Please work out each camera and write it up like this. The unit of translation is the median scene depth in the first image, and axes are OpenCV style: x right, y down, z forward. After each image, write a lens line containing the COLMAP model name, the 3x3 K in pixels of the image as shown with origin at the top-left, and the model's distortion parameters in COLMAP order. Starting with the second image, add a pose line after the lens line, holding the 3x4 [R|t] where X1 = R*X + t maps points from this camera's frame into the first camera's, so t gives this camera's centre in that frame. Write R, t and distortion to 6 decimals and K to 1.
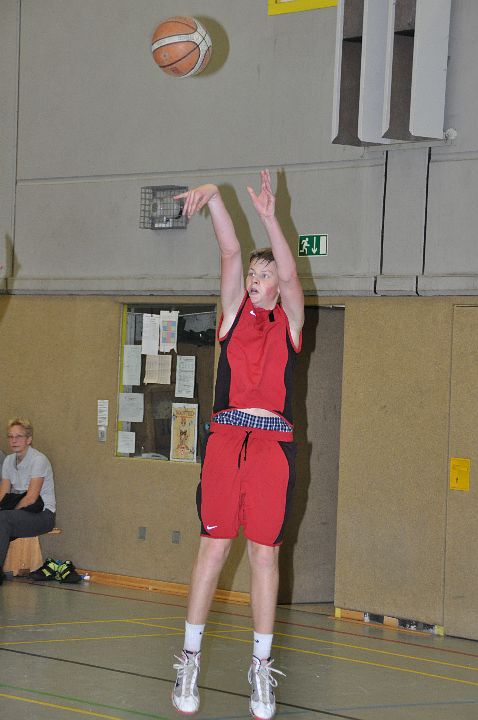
lens RADIAL K [[2569.3, 0, 239.3], [0, 2569.3, 357.0], [0, 0, 1]] dist [0.696927, 0.000000]
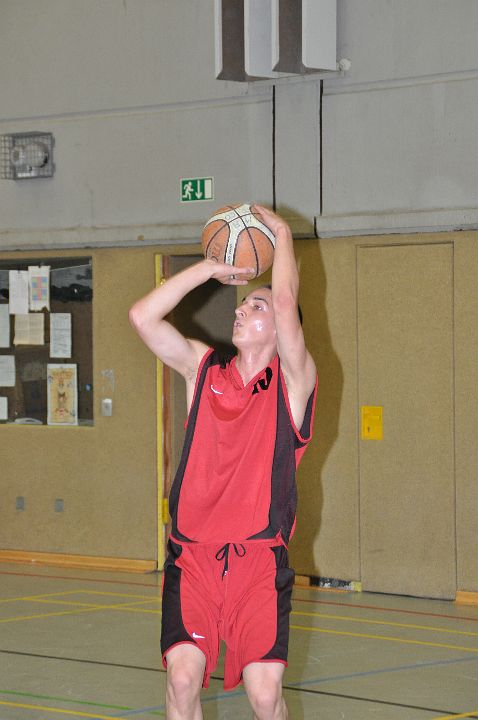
lens RADIAL K [[2474.7, 0, 238.9], [0, 2474.7, 363.9], [0, 0, 1]] dist [0.755460, 0.000000]
pose [[0.991530, -0.051514, 0.119229, -0.067956], [0.048770, 0.998476, 0.025826, -0.002369], [-0.120378, -0.019792, 0.992531, 0.091975]]
